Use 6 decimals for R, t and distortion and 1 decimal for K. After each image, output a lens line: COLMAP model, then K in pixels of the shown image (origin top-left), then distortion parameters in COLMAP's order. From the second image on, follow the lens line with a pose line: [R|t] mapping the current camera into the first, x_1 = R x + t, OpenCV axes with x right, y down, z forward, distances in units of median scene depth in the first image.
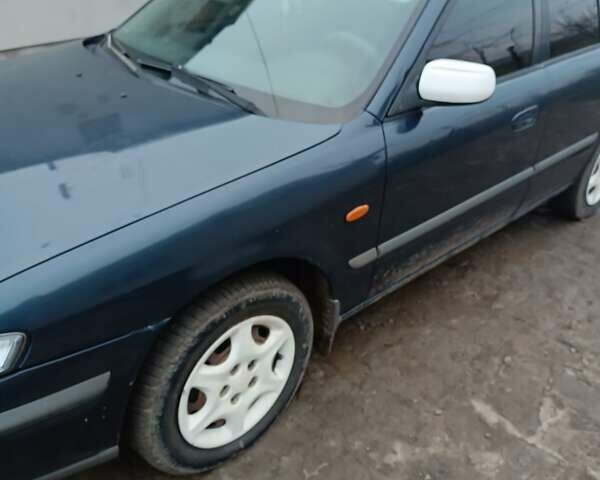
lens RADIAL K [[583.8, 0, 300.0], [0, 583.8, 240.0], [0, 0, 1]] dist [0.006387, -0.031732]
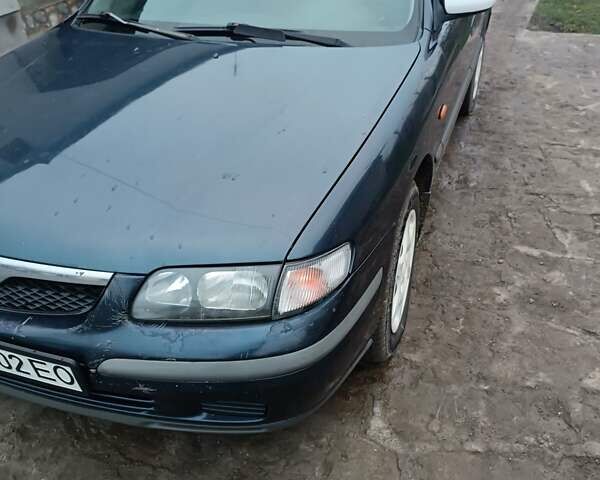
lens RADIAL K [[583.8, 0, 300.0], [0, 583.8, 240.0], [0, 0, 1]] dist [0.006387, -0.031732]
pose [[0.892431, -0.293552, 0.342627, -0.573960], [0.280161, 0.955802, 0.089173, 0.016166], [-0.353661, 0.016410, 0.935230, -0.031802]]
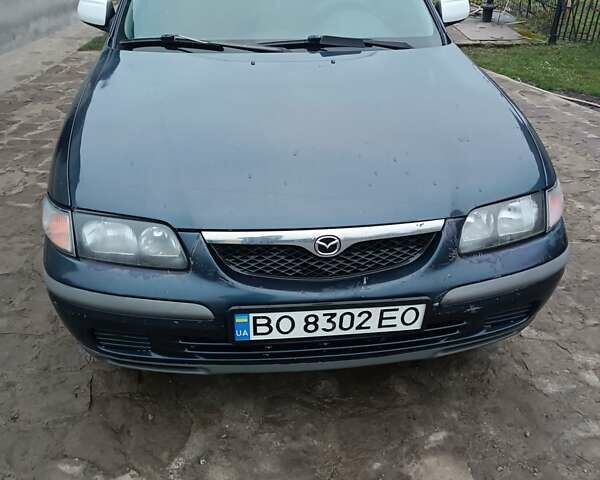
lens RADIAL K [[583.8, 0, 300.0], [0, 583.8, 240.0], [0, 0, 1]] dist [0.006387, -0.031732]
pose [[0.608055, -0.422703, 0.672005, -1.204018], [0.418249, 0.890035, 0.181401, -0.148511], [-0.674787, 0.170764, 0.717985, 0.203823]]
